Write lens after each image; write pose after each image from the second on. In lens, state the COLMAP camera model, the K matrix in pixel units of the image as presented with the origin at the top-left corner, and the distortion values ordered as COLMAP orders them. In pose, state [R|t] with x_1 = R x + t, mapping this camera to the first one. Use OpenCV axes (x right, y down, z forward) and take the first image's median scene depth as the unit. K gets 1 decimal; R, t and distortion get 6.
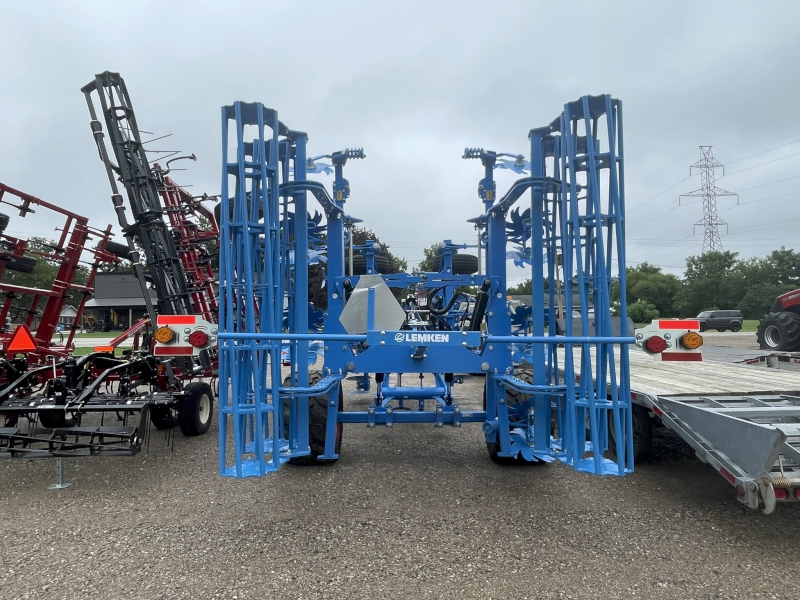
lens RADIAL K [[489.3, 0, 397.0], [0, 489.3, 300.3], [0, 0, 1]] dist [0.001267, -0.002045]
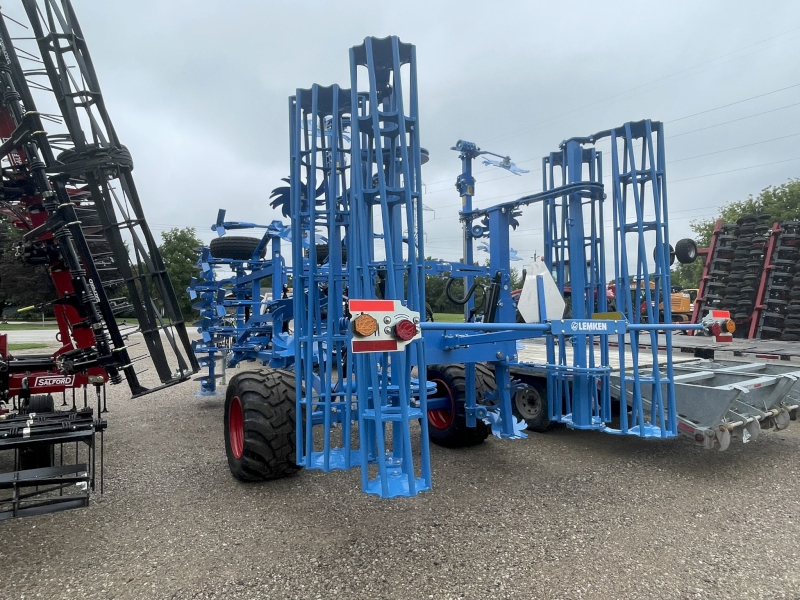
lens RADIAL K [[489.3, 0, 398.8], [0, 489.3, 303.0], [0, 0, 1]] dist [0.001267, -0.002045]
pose [[0.858285, 0.015338, 0.512944, -0.677634], [-0.026604, 0.999539, 0.014627, 0.019508], [-0.512483, -0.026201, 0.858297, 0.263405]]
